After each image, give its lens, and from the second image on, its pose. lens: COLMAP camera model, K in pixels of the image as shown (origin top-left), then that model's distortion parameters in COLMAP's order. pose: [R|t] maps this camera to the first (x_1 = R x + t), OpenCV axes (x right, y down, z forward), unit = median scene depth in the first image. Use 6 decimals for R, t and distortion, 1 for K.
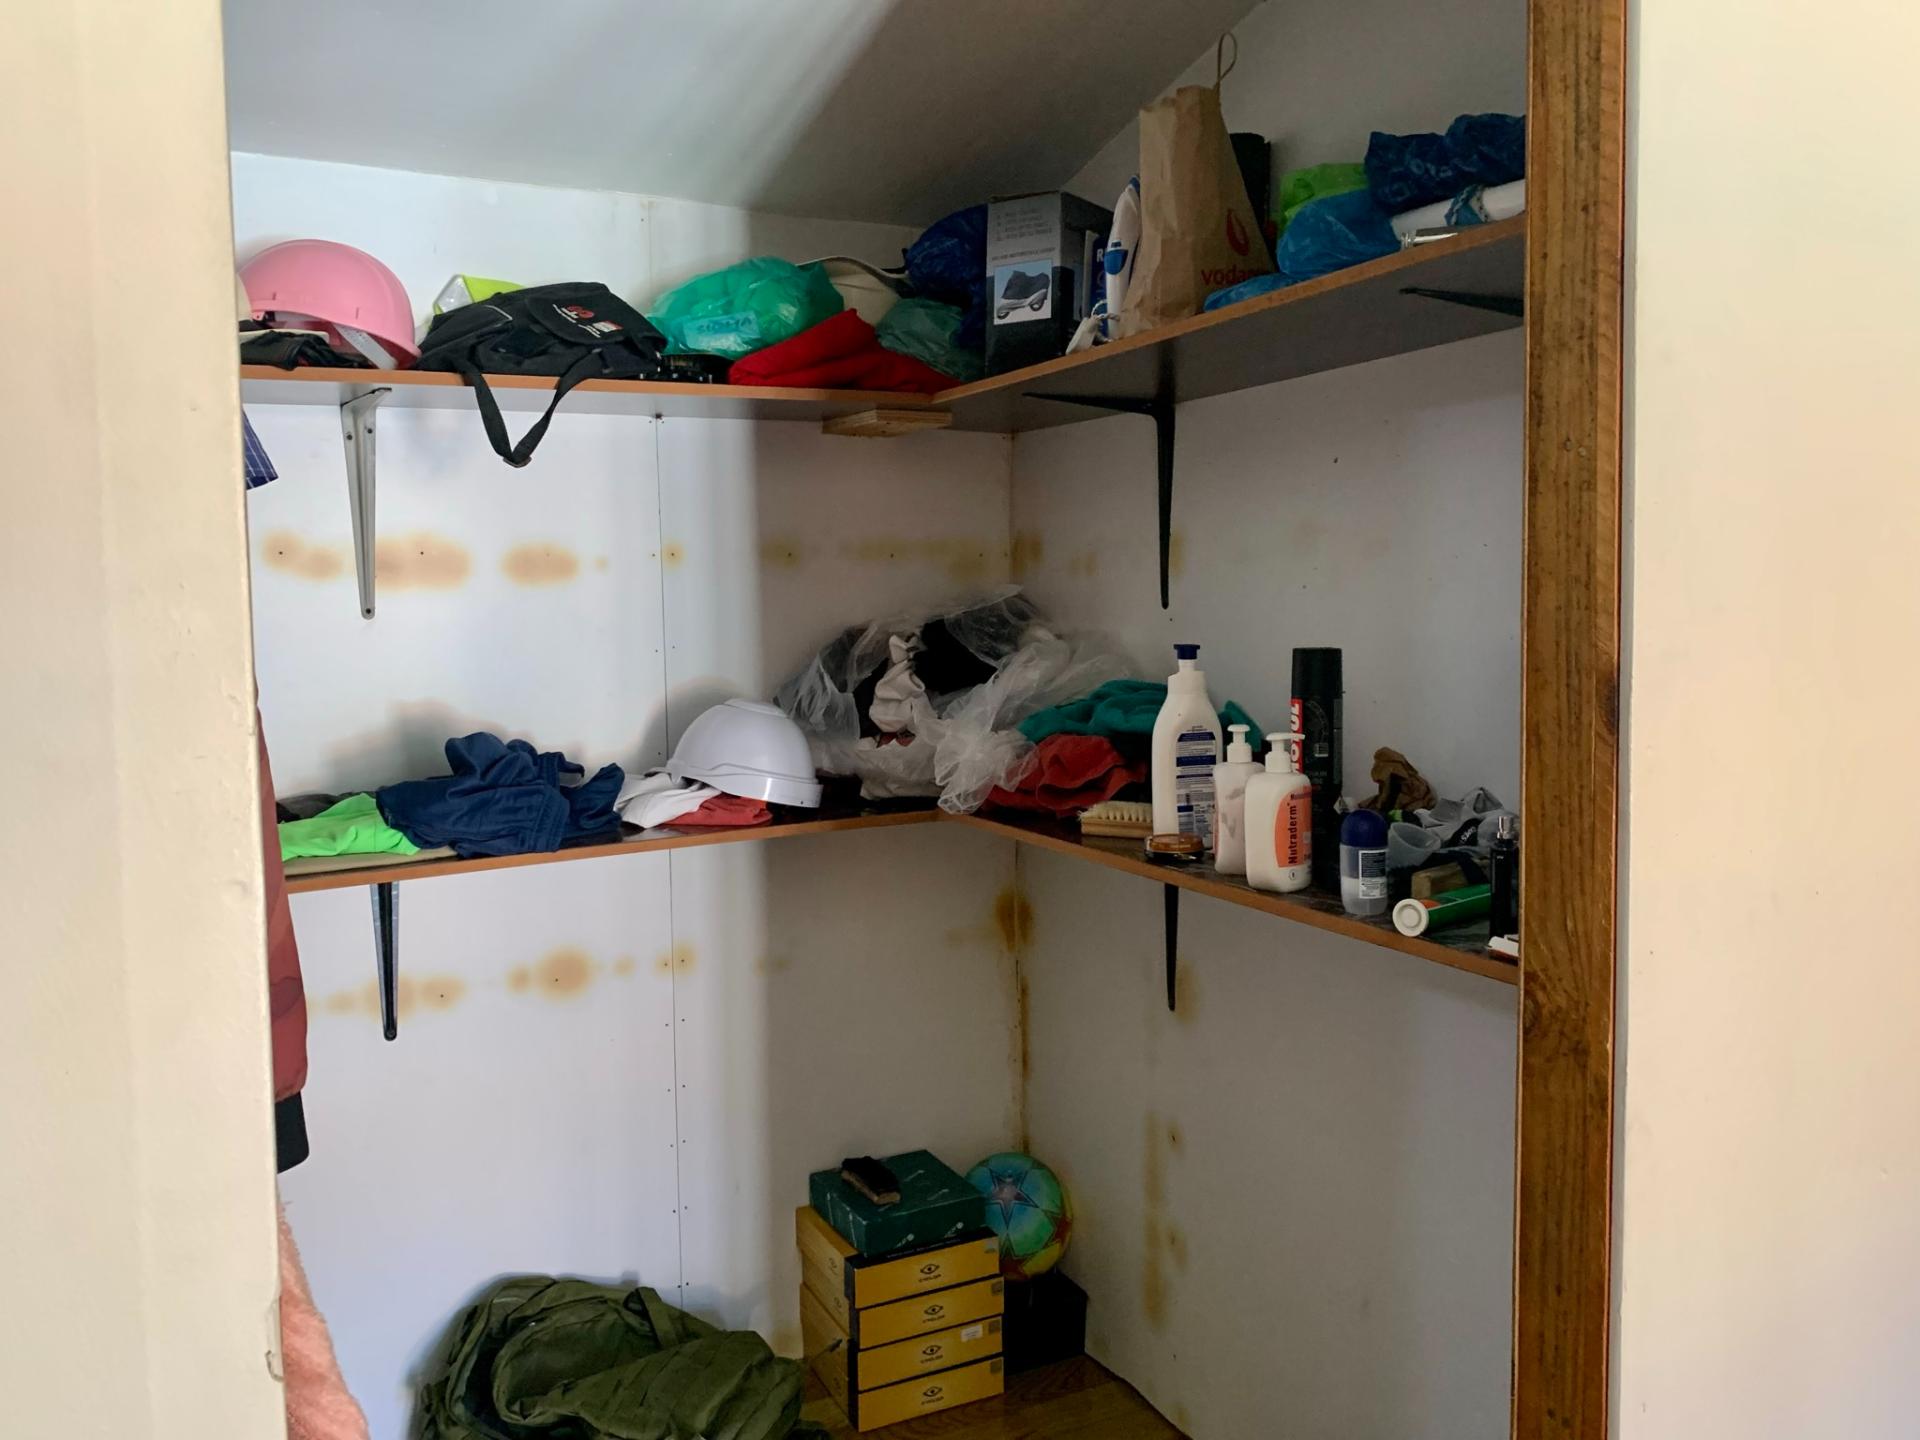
lens RADIAL K [[1488.7, 0, 962.9], [0, 1488.7, 724.5], [0, 0, 1]] dist [0.052075, -0.054476]
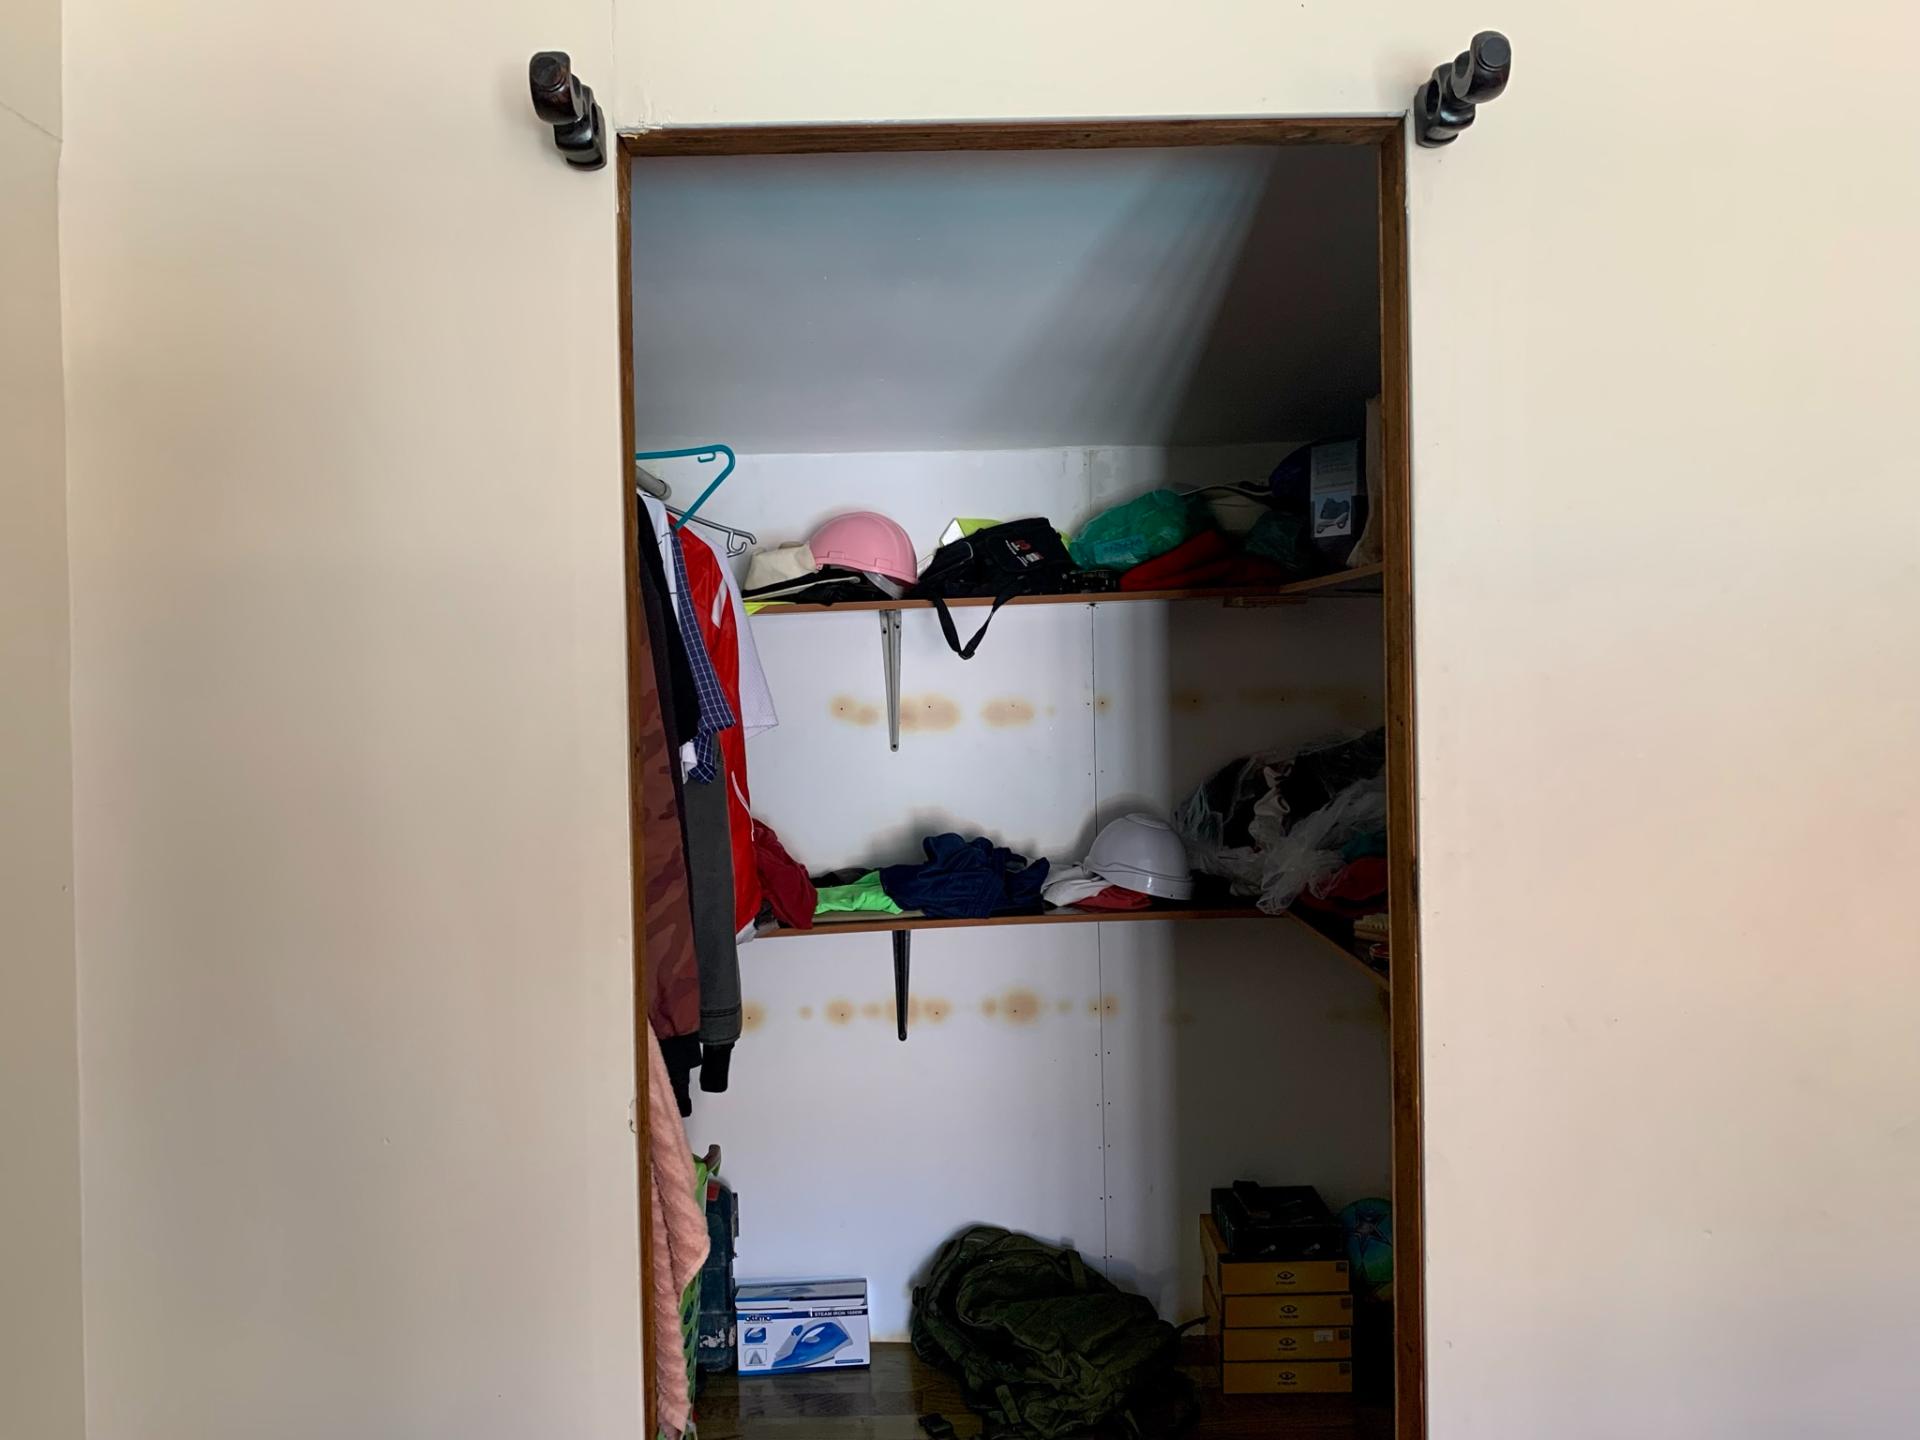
lens RADIAL K [[1488.7, 0, 962.8], [0, 1488.7, 703.7], [0, 0, 1]] dist [0.052075, -0.054476]
pose [[0.895699, 0.006809, -0.444609, 0.312506], [-0.029751, 0.998560, -0.044644, -0.052663], [0.443664, 0.053215, 0.894612, -0.285015]]
